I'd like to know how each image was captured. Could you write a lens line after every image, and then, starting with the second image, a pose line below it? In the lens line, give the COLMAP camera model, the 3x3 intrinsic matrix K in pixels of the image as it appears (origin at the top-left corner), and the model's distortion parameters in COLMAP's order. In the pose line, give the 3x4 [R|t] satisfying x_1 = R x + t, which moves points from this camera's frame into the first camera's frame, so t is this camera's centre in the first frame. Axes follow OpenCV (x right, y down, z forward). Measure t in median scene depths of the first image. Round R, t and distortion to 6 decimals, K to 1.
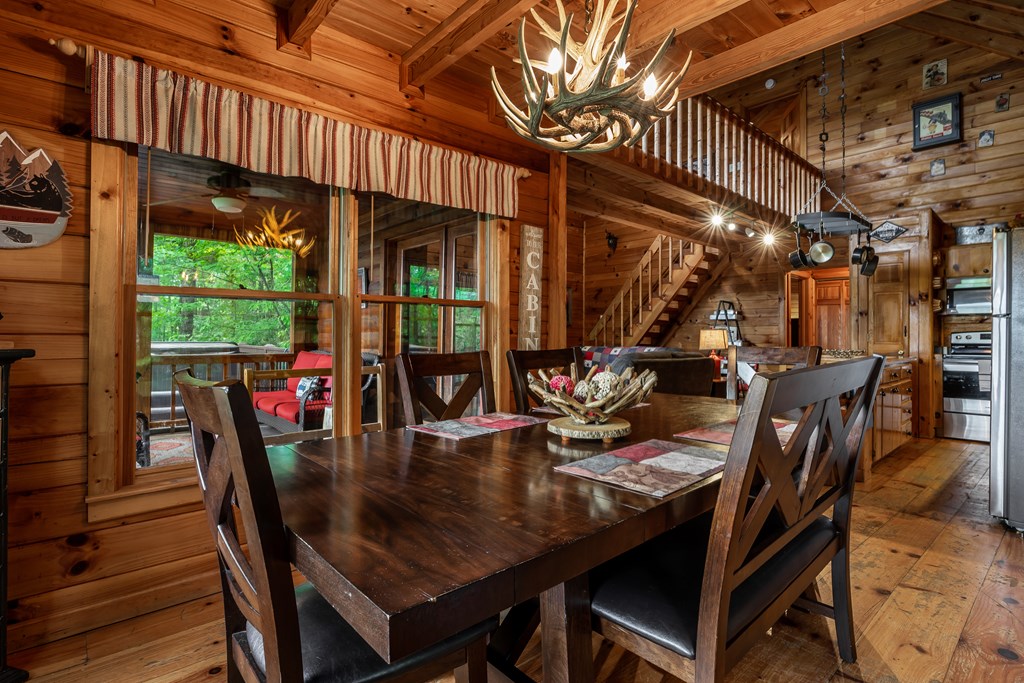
lens RADIAL K [[497.3, 0, 513.1], [0, 497.3, 333.6], [0, 0, 1]] dist [-0.014382, 0.000850]
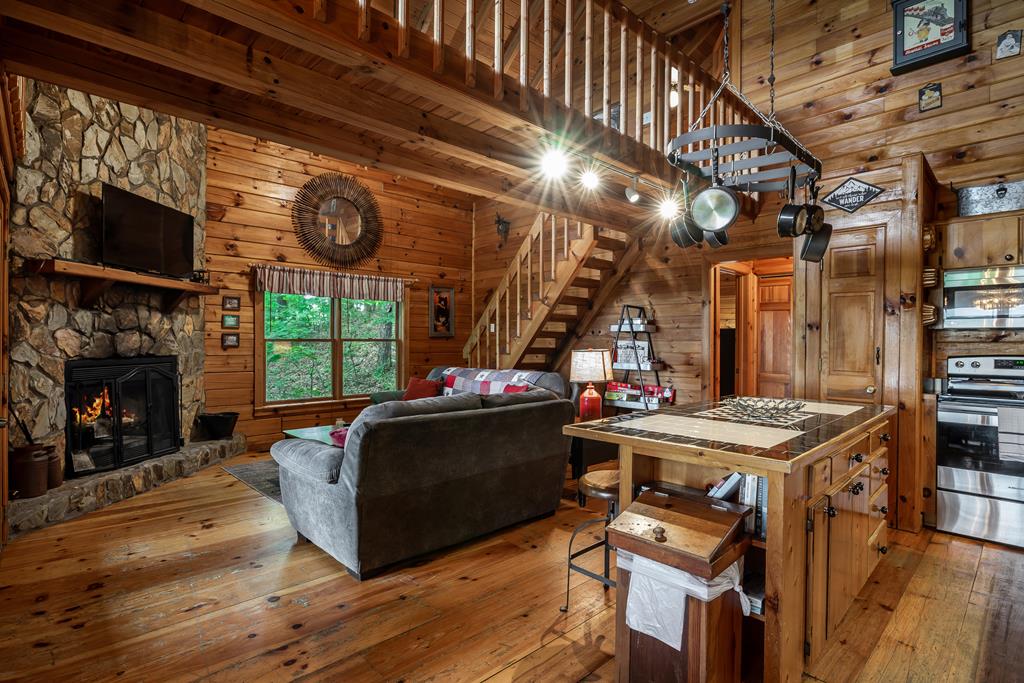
lens RADIAL K [[497.3, 0, 510.4], [0, 497.3, 348.0], [0, 0, 1]] dist [-0.014382, 0.000850]
pose [[0.999326, -0.004227, 0.036468, 0.293604], [0.003329, 0.999691, 0.024639, -0.029539], [-0.036561, -0.024501, 0.999031, 0.374485]]
